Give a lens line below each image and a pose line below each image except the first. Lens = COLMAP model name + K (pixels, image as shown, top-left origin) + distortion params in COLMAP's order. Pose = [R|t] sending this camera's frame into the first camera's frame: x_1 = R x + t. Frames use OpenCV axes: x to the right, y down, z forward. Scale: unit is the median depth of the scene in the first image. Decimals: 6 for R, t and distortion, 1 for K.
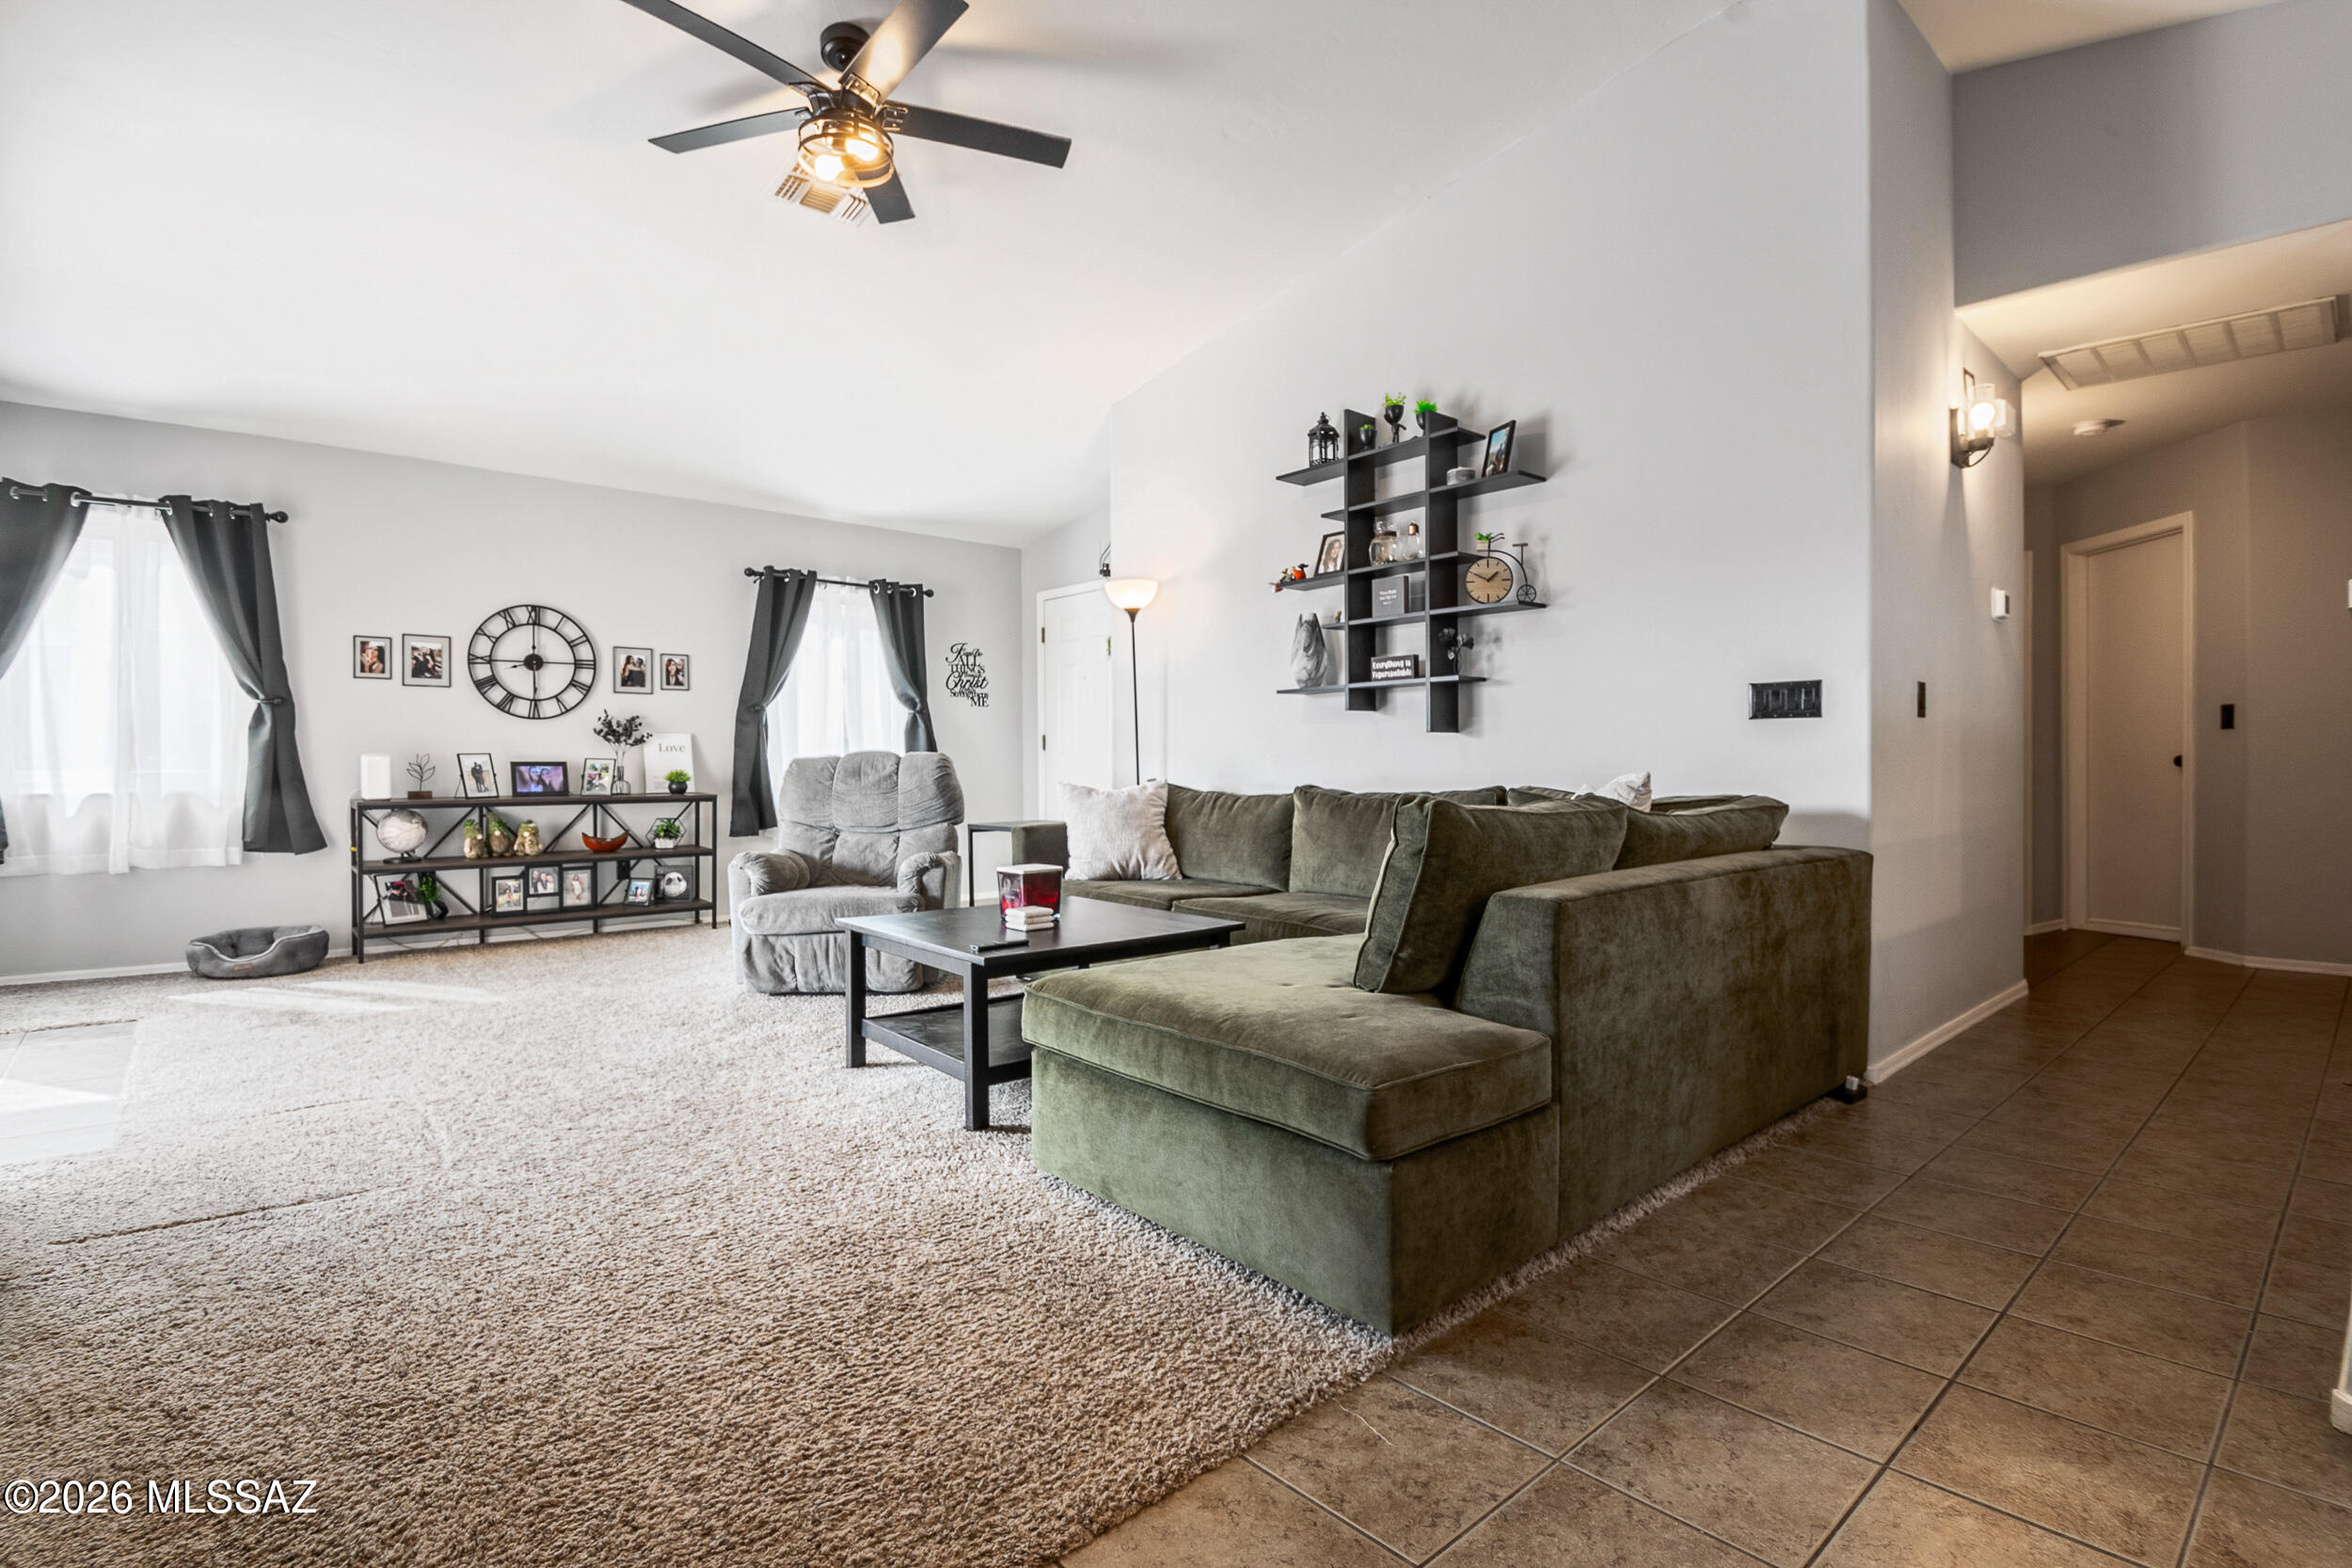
lens RADIAL K [[1118.5, 0, 1176.3], [0, 1118.5, 786.0], [0, 0, 1]] dist [-0.005296, -0.002370]
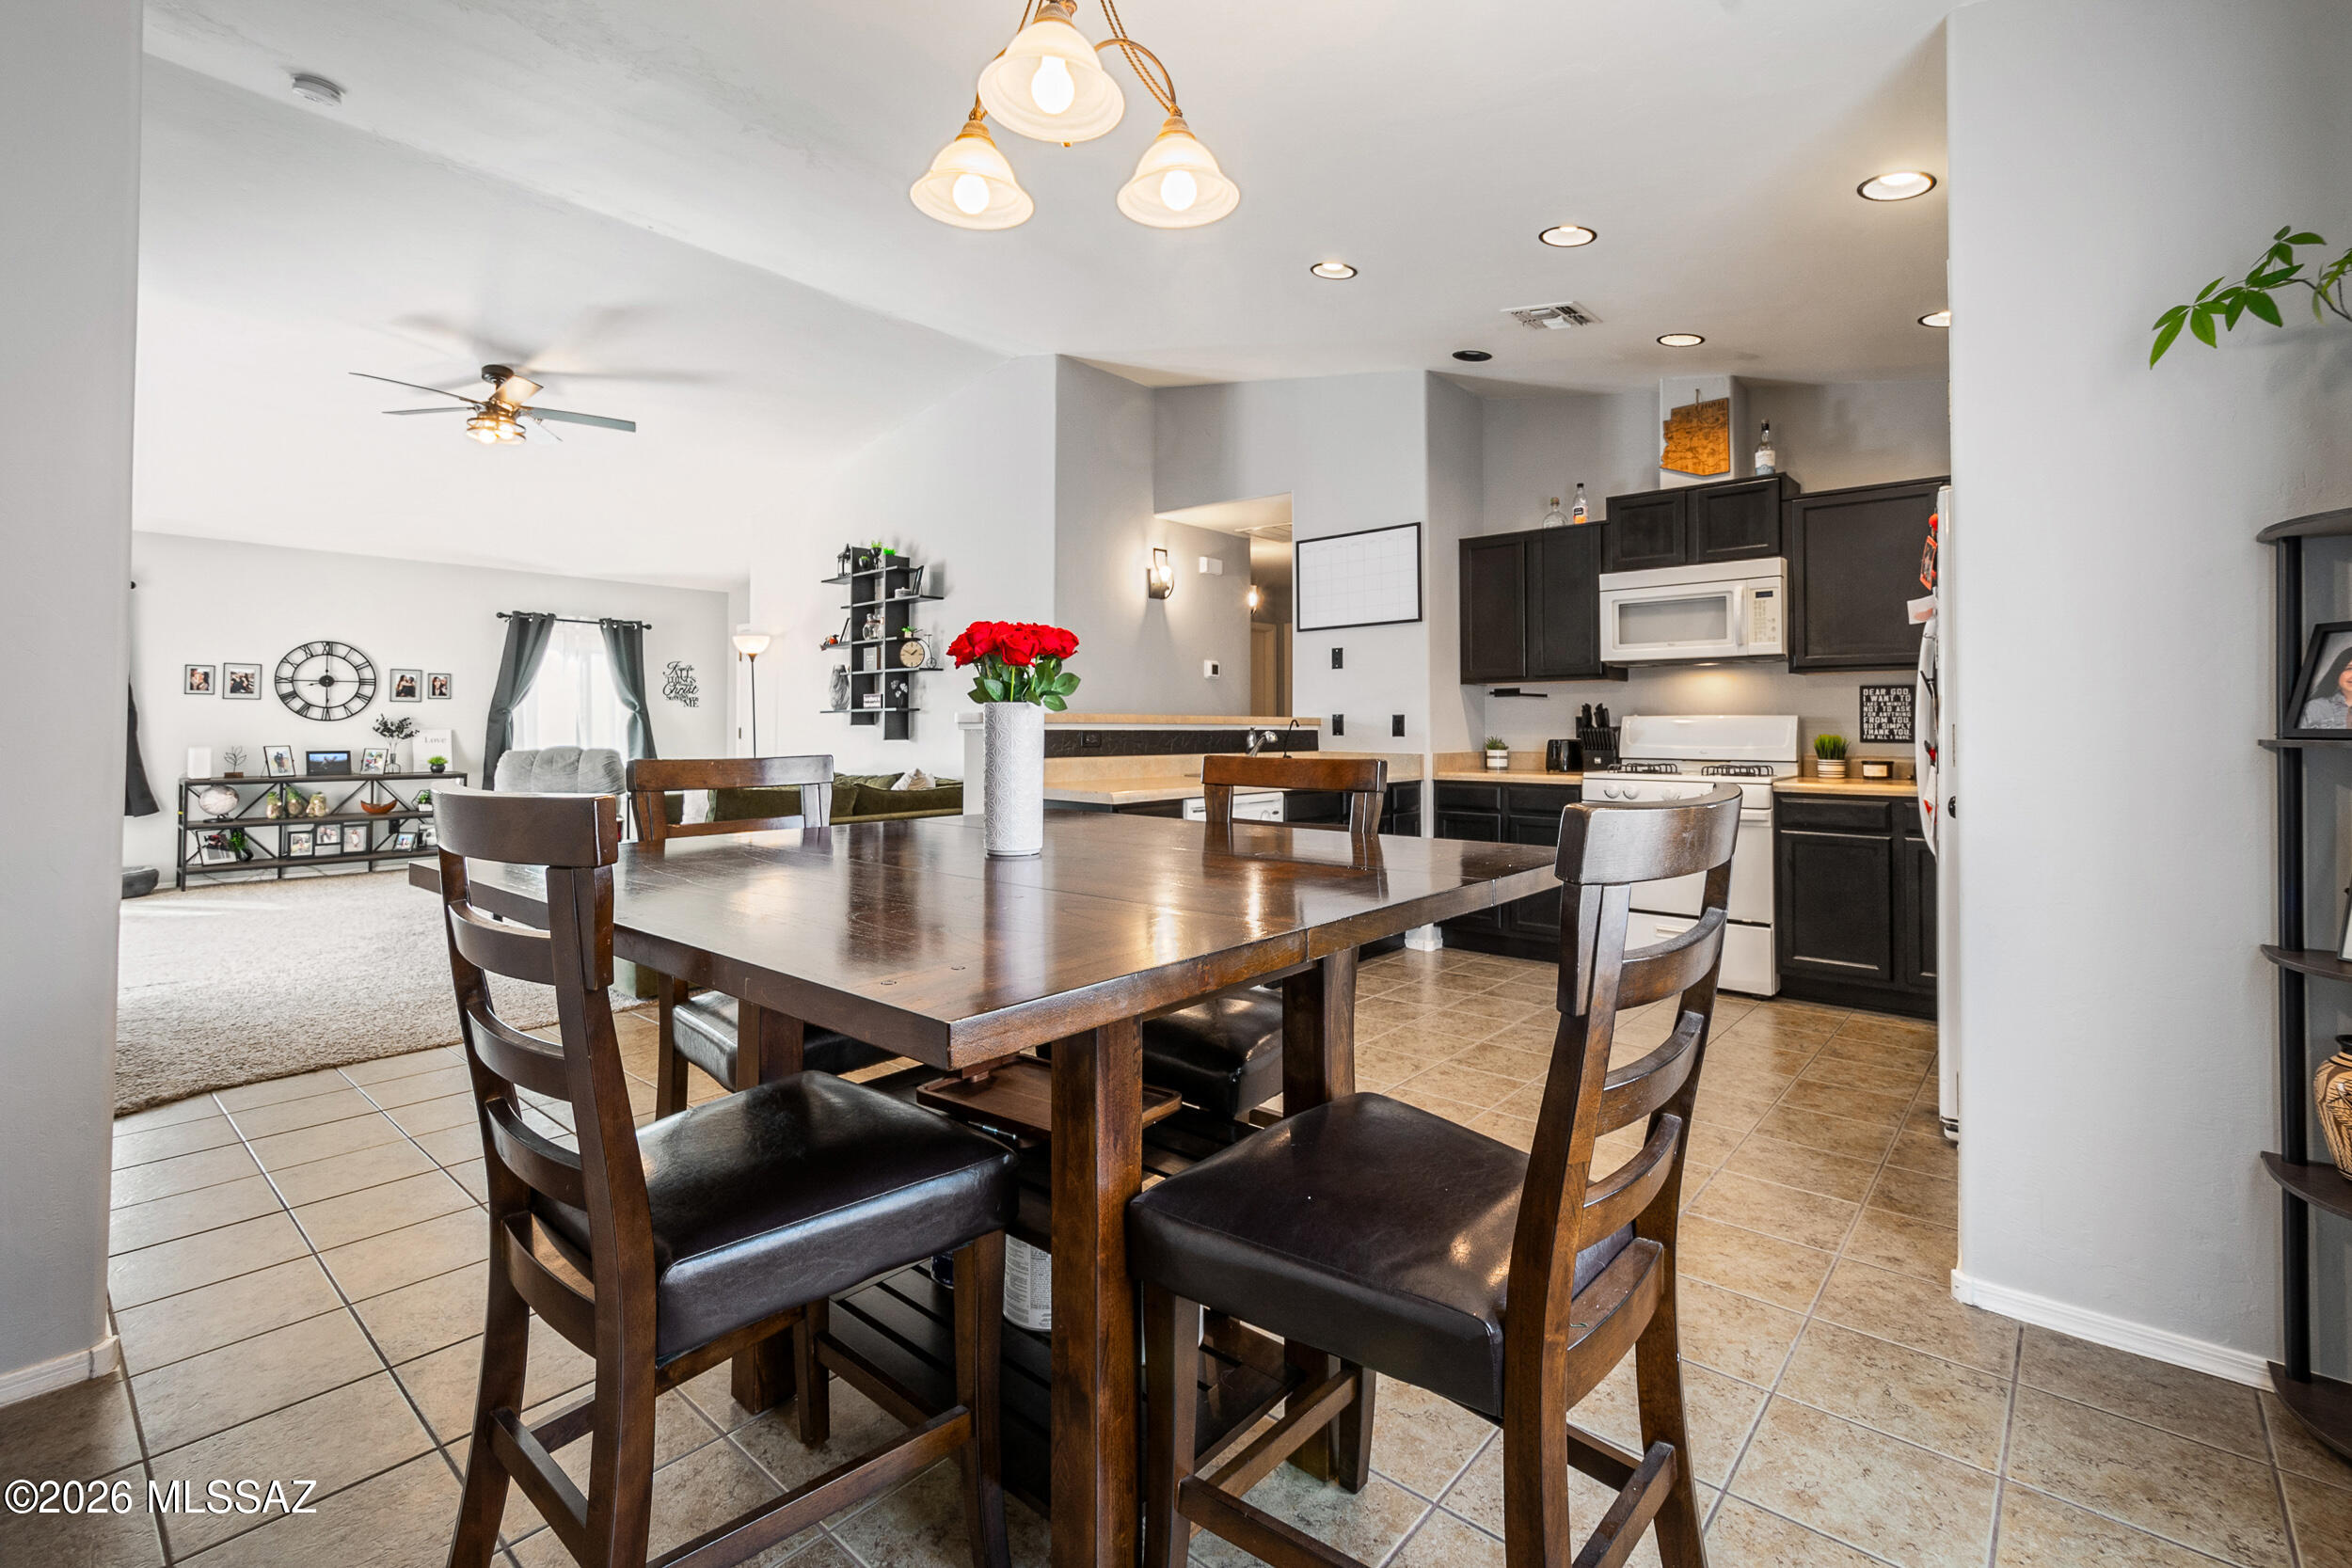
lens RADIAL K [[1035.7, 0, 1173.2], [0, 1035.7, 716.6], [0, 0, 1]] dist [0.002266, 0.000968]
pose [[0.992297, 0.005632, 0.123754, 0.349170], [-0.001629, 0.999473, -0.032427, -0.025108], [-0.123871, 0.031976, 0.991783, -0.468867]]
